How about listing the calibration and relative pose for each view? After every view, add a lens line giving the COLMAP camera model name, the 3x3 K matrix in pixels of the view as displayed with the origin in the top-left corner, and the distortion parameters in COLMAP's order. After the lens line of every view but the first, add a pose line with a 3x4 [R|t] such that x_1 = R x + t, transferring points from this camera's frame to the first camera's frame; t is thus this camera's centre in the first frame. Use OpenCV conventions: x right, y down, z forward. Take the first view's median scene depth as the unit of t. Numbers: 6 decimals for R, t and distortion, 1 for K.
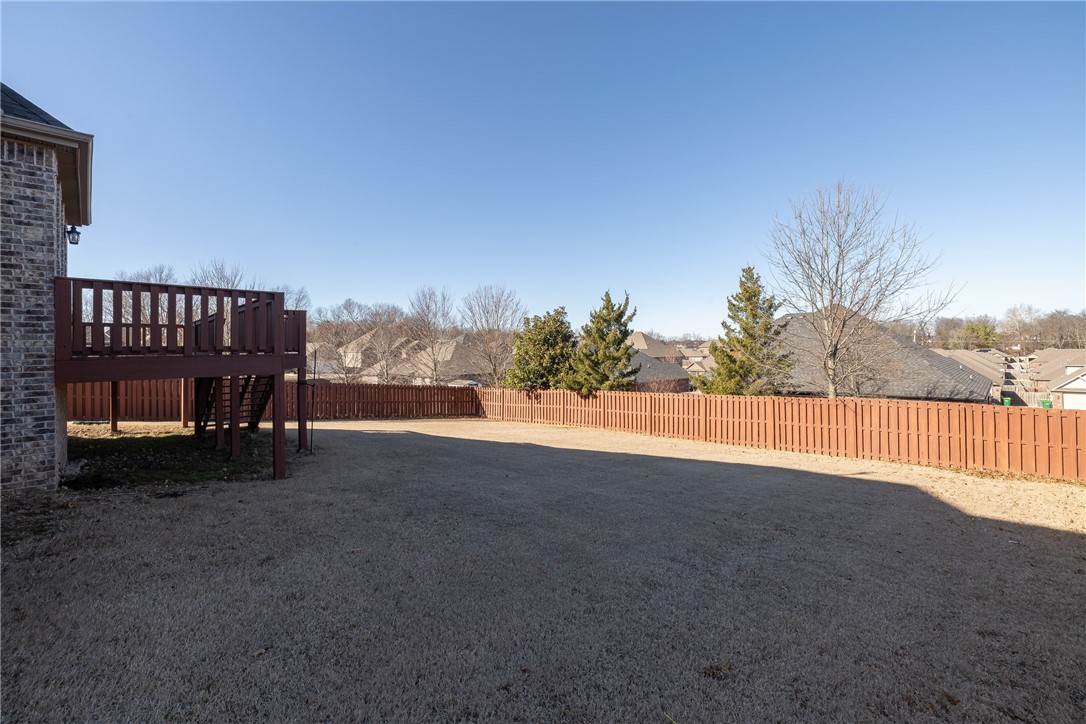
lens RADIAL K [[469.4, 0, 542.6], [0, 469.4, 359.4], [0, 0, 1]] dist [-0.003956, 0.000066]
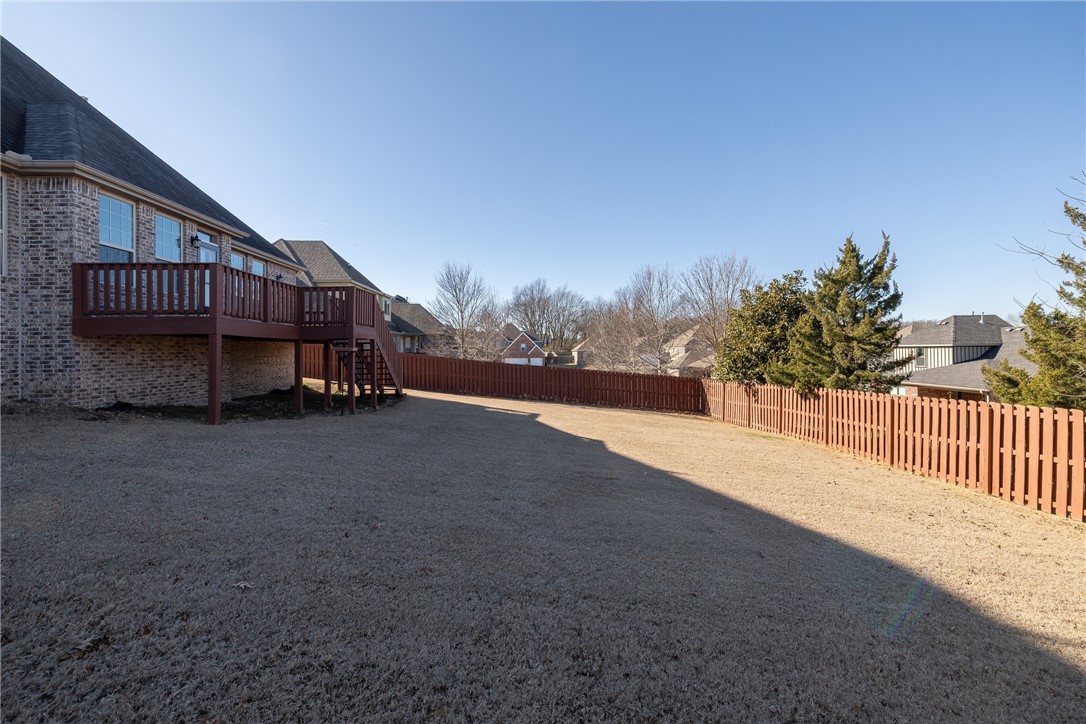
lens RADIAL K [[469.4, 0, 543.8], [0, 469.4, 357.4], [0, 0, 1]] dist [-0.003956, 0.000066]
pose [[0.732109, 0.015776, -0.681005, 0.288190], [-0.014309, 0.999867, 0.007780, 0.024289], [0.681037, 0.004049, 0.732237, 0.250814]]
